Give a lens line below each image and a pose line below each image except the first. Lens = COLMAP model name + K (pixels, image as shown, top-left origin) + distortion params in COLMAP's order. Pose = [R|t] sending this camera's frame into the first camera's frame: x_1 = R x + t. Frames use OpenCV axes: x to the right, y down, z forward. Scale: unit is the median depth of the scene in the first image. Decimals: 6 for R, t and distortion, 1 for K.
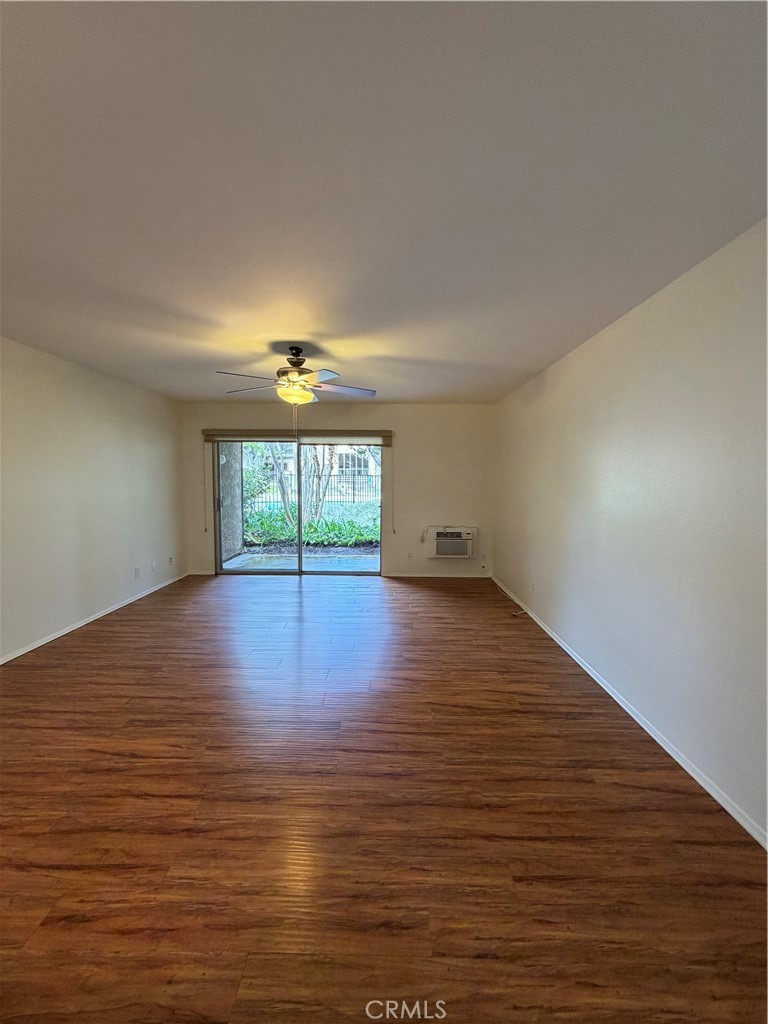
lens RADIAL K [[408.2, 0, 382.7], [0, 408.2, 511.7], [0, 0, 1]] dist [0.000129, 0.000328]
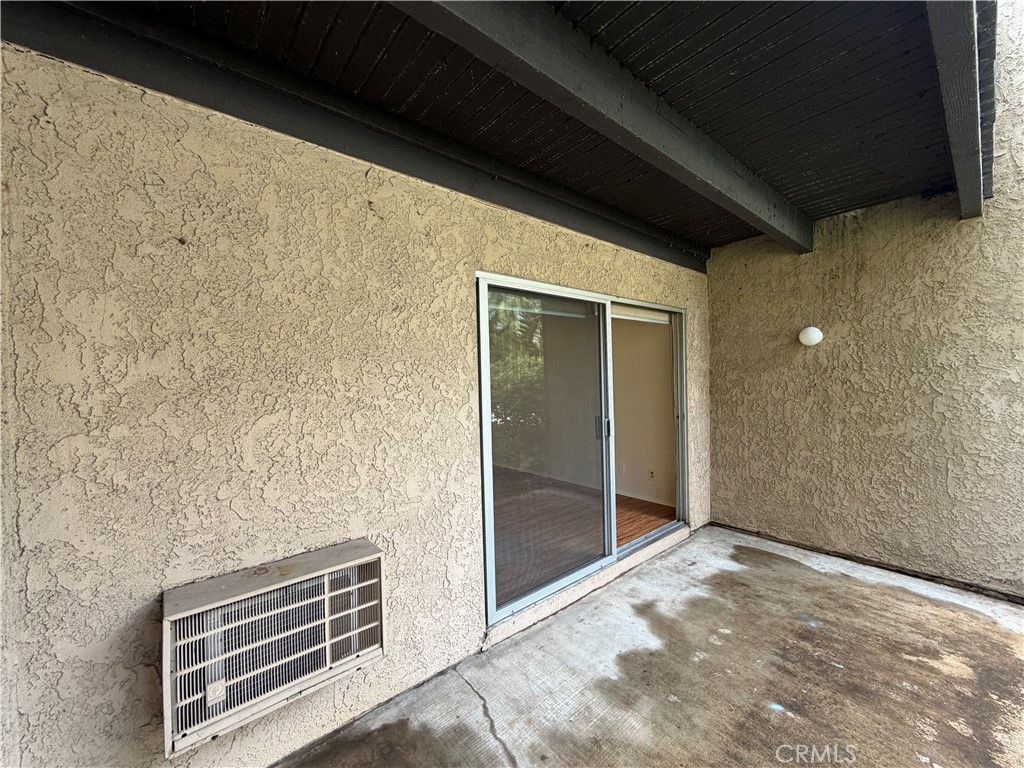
lens RADIAL K [[408.2, 0, 511.4], [0, 408.2, 383.9], [0, 0, 1]] dist [0.000129, 0.000328]
pose [[-0.748604, 0.021654, -0.662664, 0.291587], [-0.034121, 0.996884, 0.071121, -0.138391], [0.662139, 0.075852, -0.745533, 1.679903]]
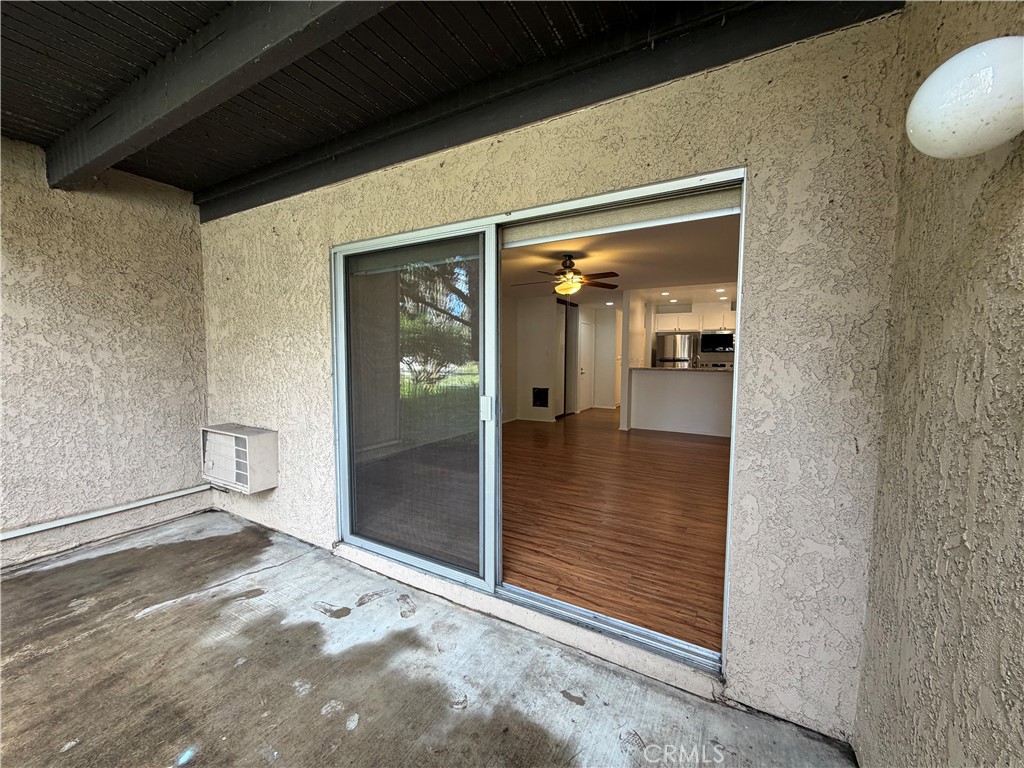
lens RADIAL K [[408.2, 0, 511.4], [0, 408.2, 383.9], [0, 0, 1]] dist [0.000129, 0.000328]
pose [[-0.876638, -0.045217, 0.479022, -0.524535], [0.028632, 0.988908, 0.145746, -0.121965], [-0.480298, 0.141482, -0.865619, 1.688068]]
